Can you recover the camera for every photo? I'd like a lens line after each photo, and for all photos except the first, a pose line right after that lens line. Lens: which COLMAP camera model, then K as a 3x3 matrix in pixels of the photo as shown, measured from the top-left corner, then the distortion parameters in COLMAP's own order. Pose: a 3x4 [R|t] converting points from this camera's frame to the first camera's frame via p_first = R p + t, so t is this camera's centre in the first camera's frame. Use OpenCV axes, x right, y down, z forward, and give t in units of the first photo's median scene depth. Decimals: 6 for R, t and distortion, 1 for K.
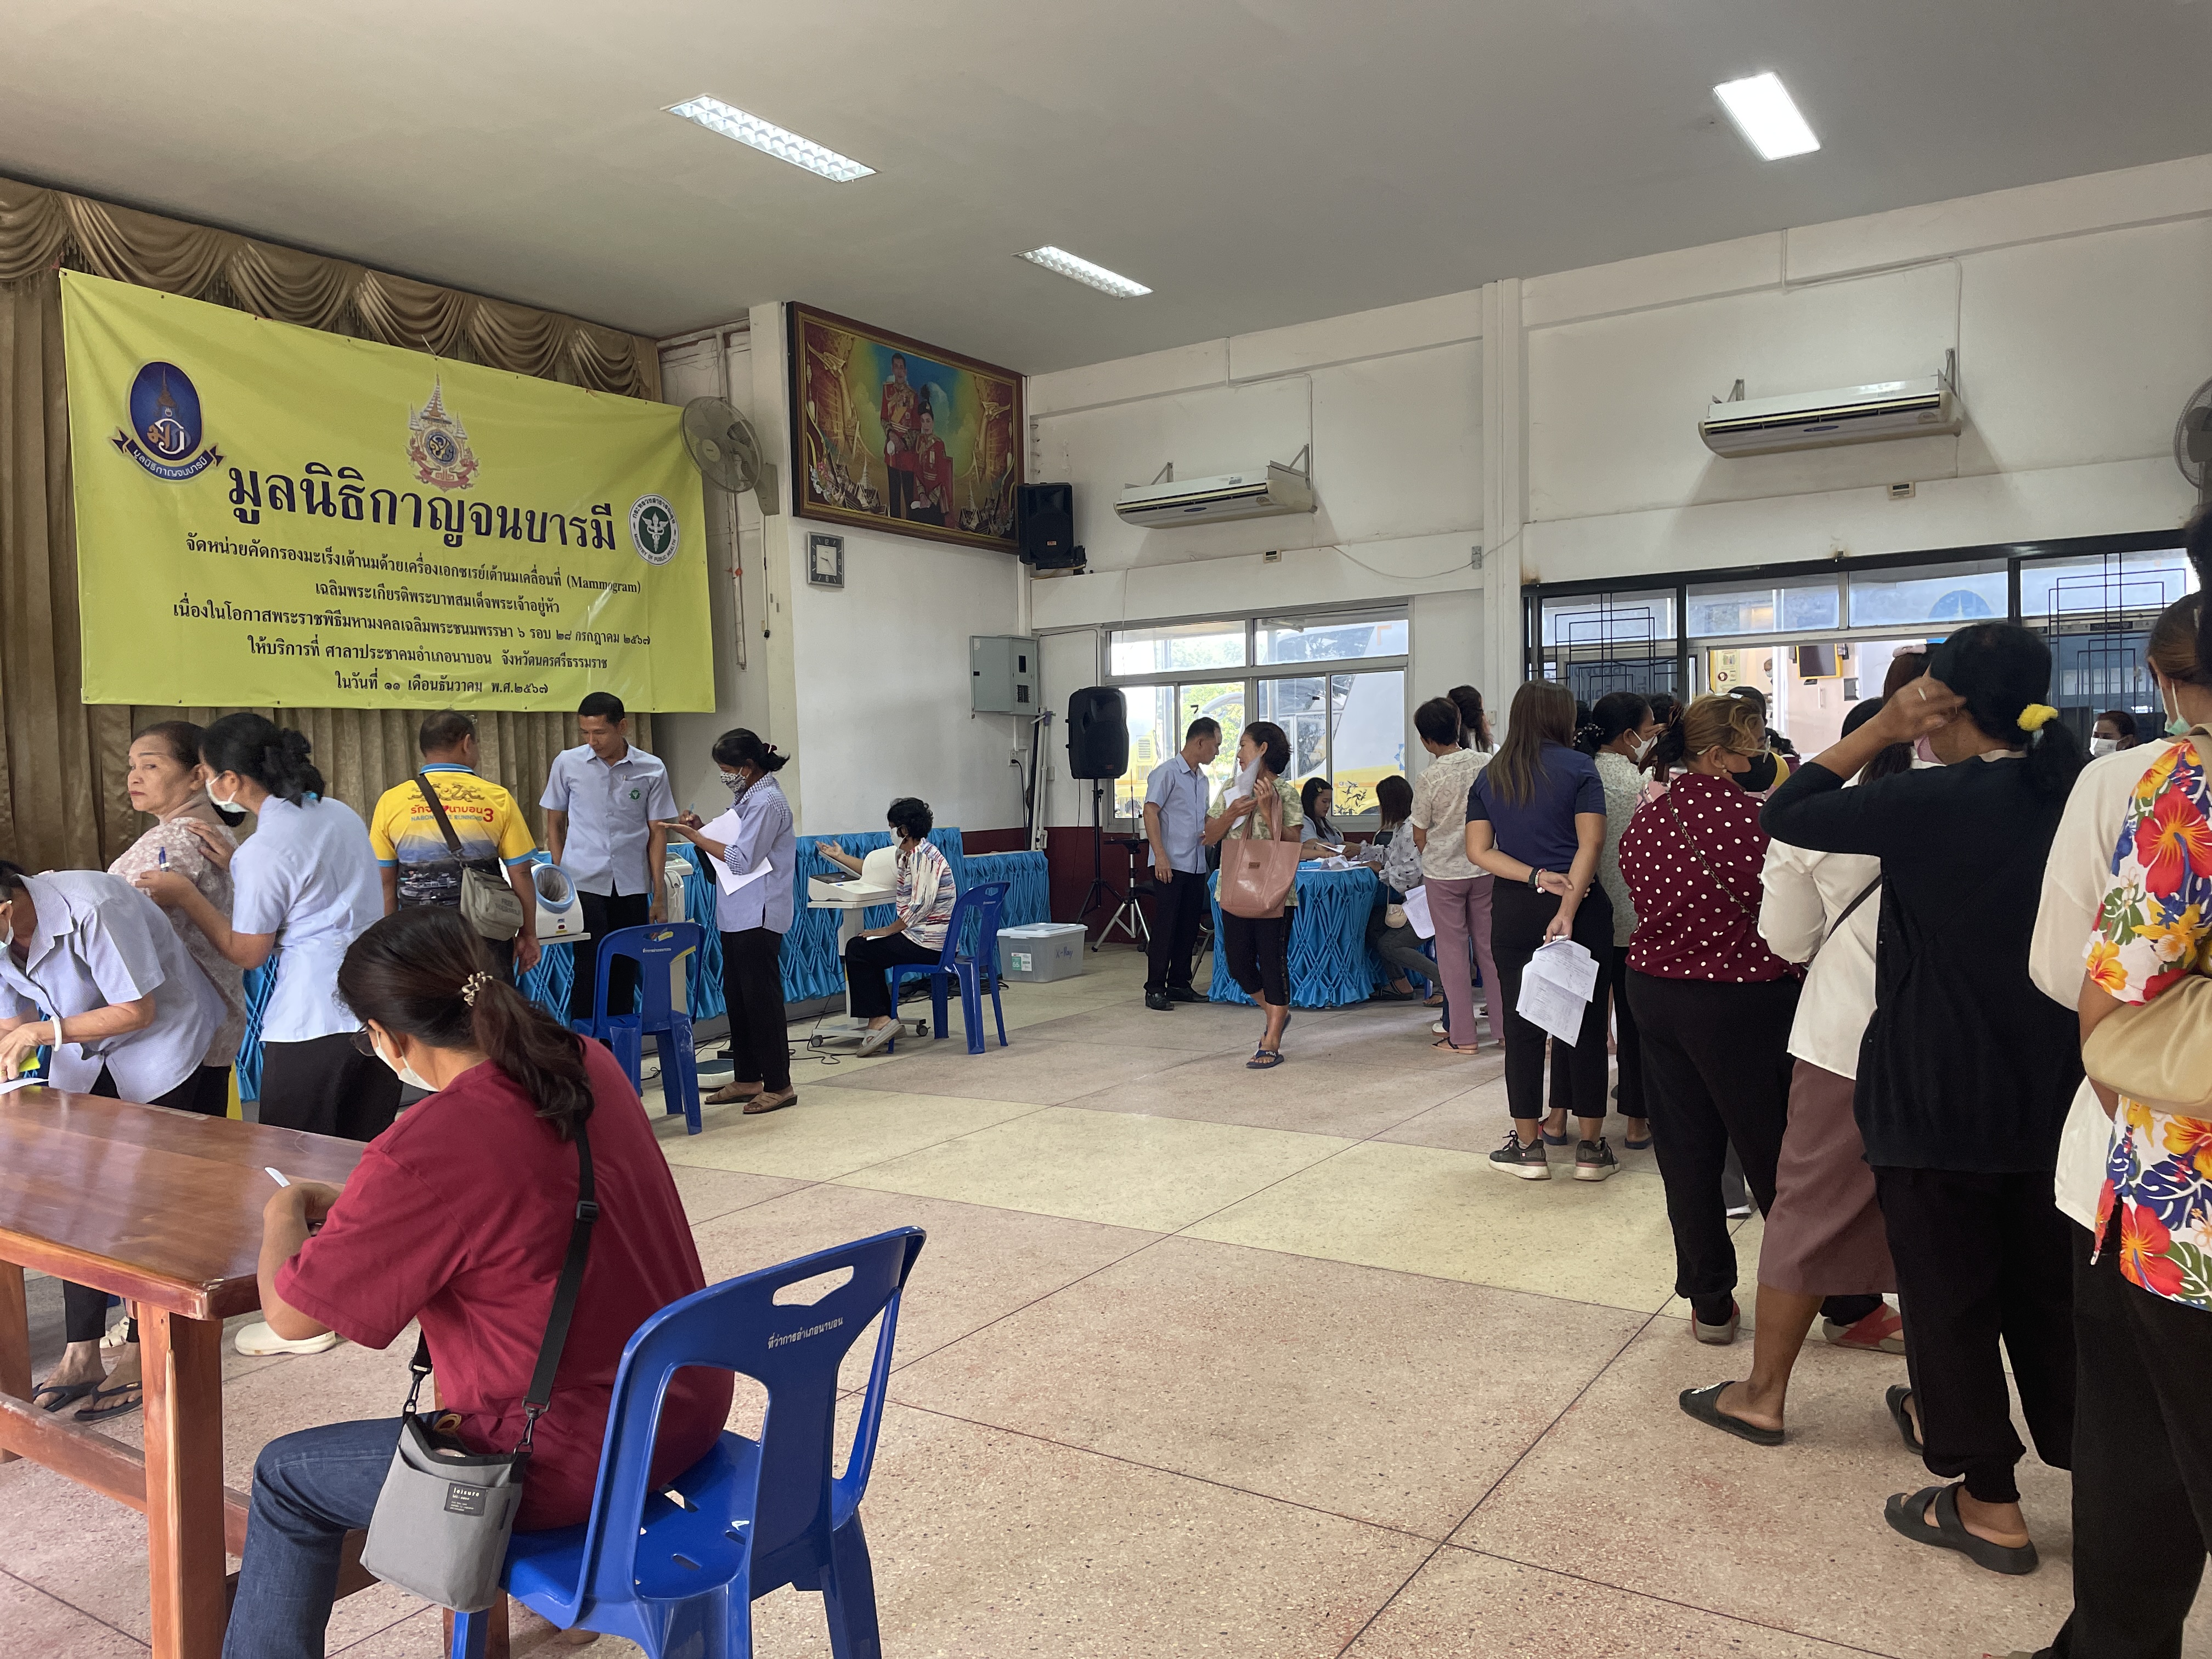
lens RADIAL K [[1669.2, 0, 1110.5], [0, 1669.2, 821.4], [0, 0, 1]] dist [0.103342, -0.127216]
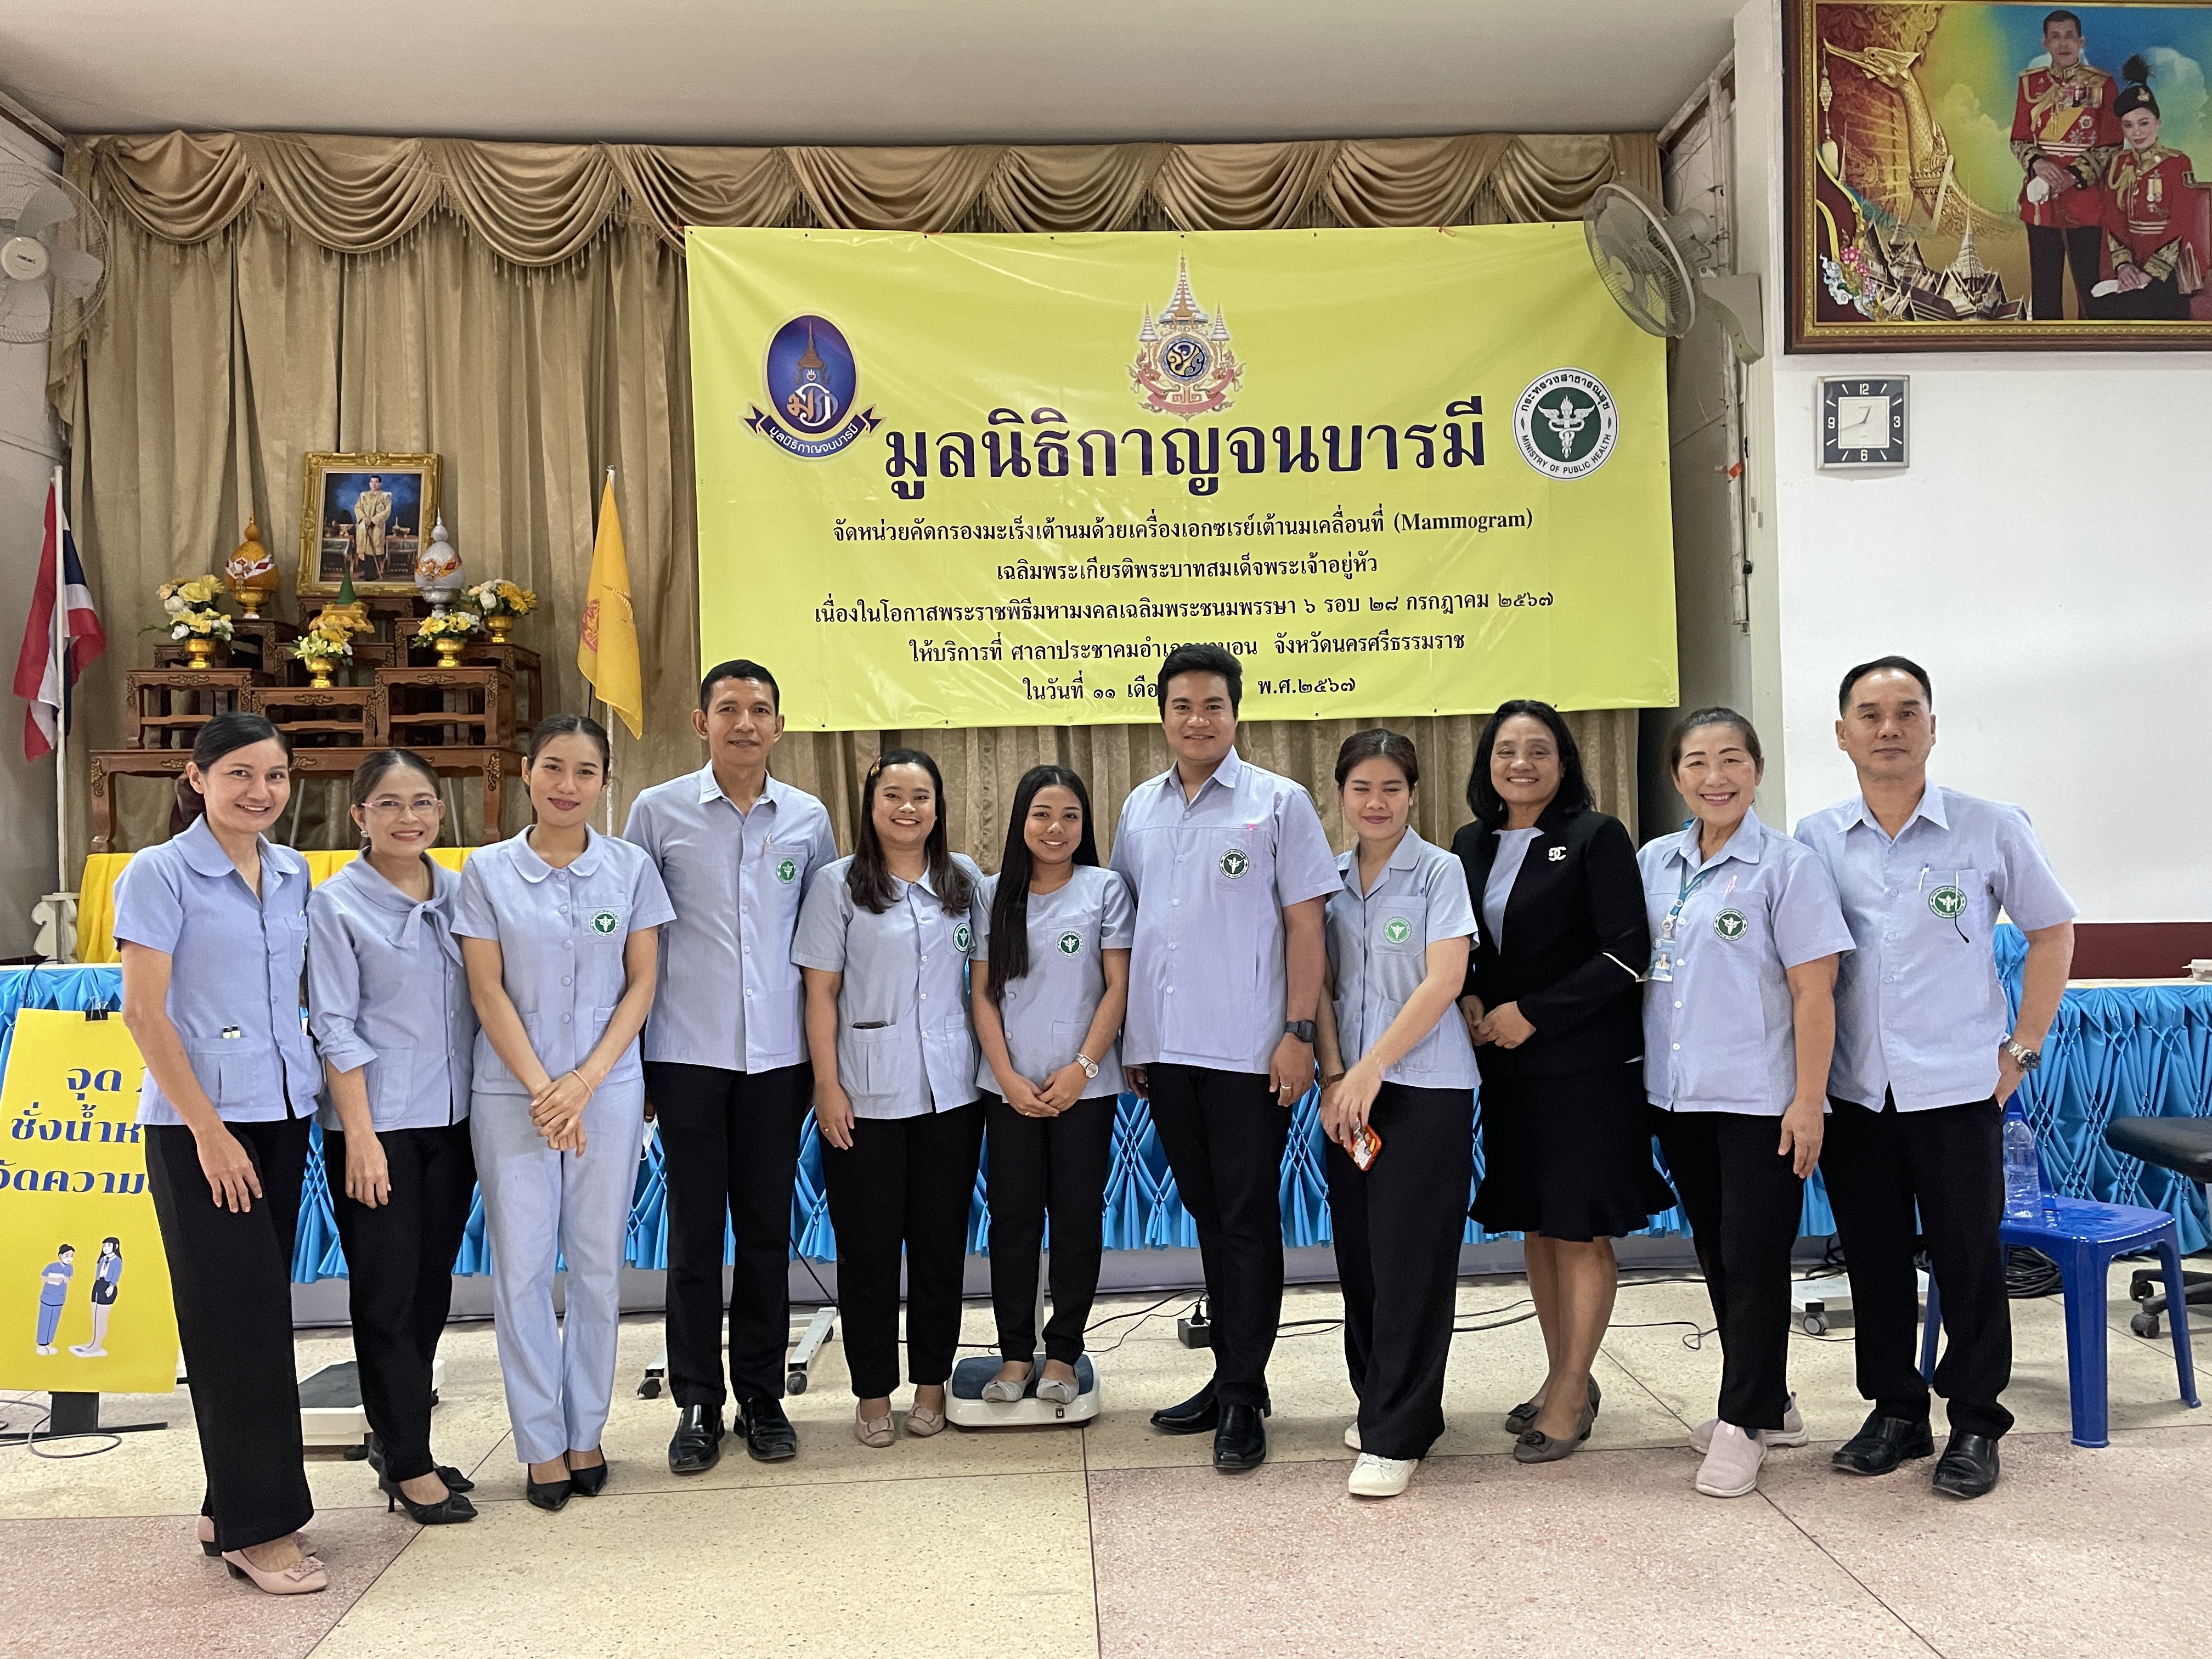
lens RADIAL K [[1669.2, 0, 1096.8], [0, 1669.2, 818.9], [0, 0, 1]] dist [0.103342, -0.127216]
pose [[0.580047, 0.011213, -0.814506, 0.163711], [-0.017096, 0.999853, 0.001589, -0.024328], [0.814404, 0.013003, 0.580153, 0.539617]]
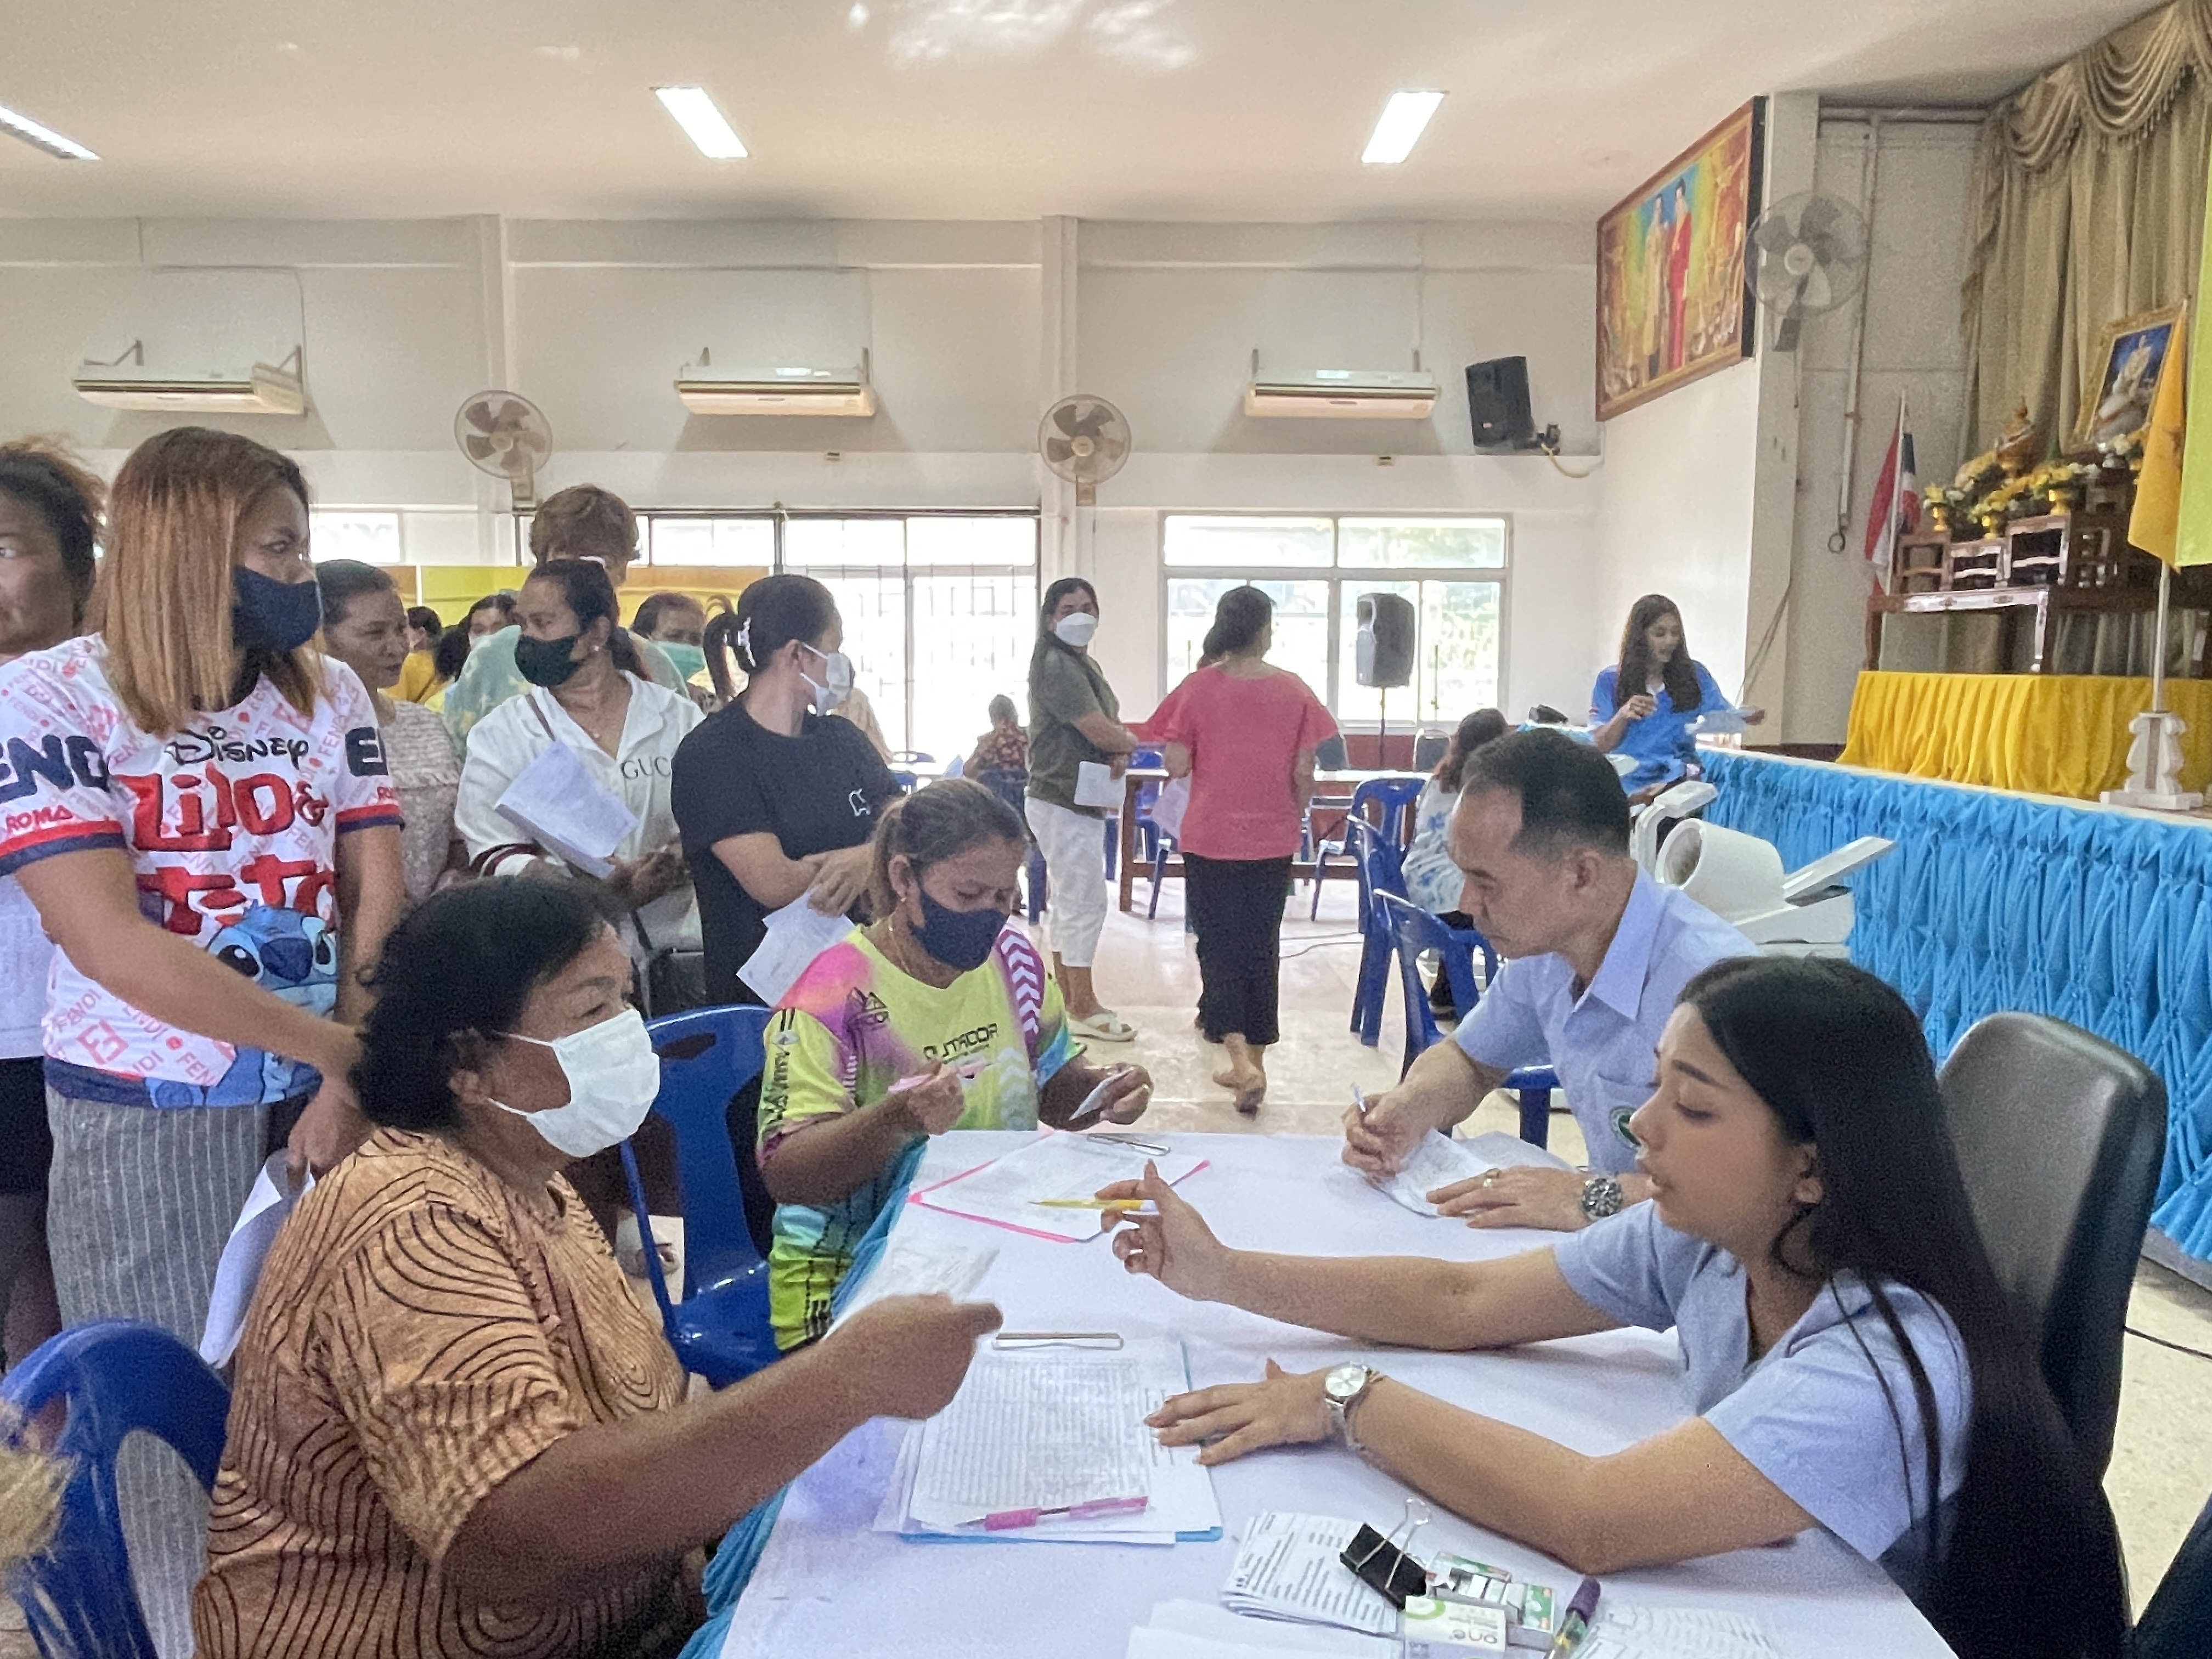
lens RADIAL K [[1589.2, 0, 1098.6], [0, 1589.2, 821.2], [0, 0, 1]] dist [0.016466, -0.002943]
pose [[-0.833926, 0.076118, -0.546601, 0.230513], [-0.002793, 0.989848, 0.142104, -0.044416], [0.551869, 0.120031, -0.825248, 1.106834]]
